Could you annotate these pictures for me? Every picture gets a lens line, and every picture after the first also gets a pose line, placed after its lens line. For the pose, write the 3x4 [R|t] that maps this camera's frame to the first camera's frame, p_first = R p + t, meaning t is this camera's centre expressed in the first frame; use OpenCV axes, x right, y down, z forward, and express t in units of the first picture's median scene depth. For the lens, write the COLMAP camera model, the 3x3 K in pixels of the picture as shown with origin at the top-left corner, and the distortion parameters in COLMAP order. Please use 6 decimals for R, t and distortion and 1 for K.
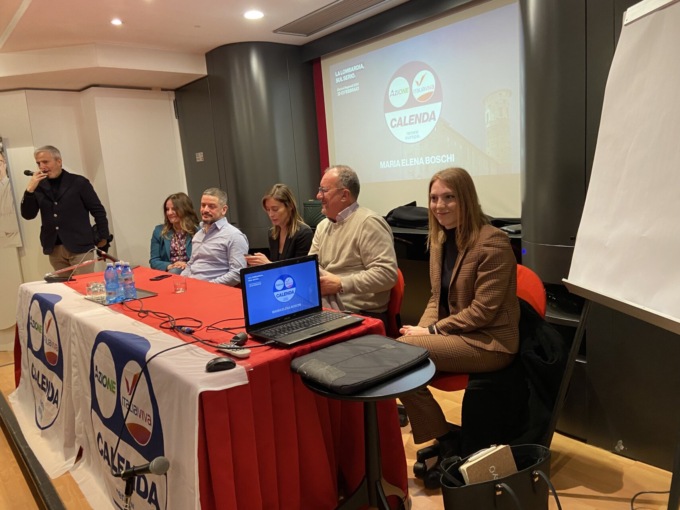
lens RADIAL K [[515.0, 0, 330.7], [0, 515.0, 260.3], [0, 0, 1]] dist [0.082085, -0.105877]
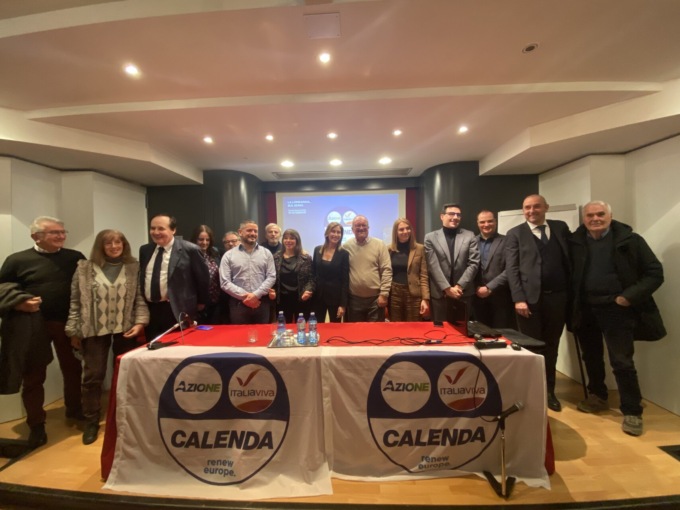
lens RADIAL K [[276.2, 0, 340.3], [0, 276.2, 254.9], [0, 0, 1]] dist [0.004082, -0.010803]
pose [[0.666607, 0.052086, 0.743588, -0.853534], [0.085763, 0.985572, -0.145921, -0.034715], [-0.740459, 0.161044, 0.652522, 0.404426]]
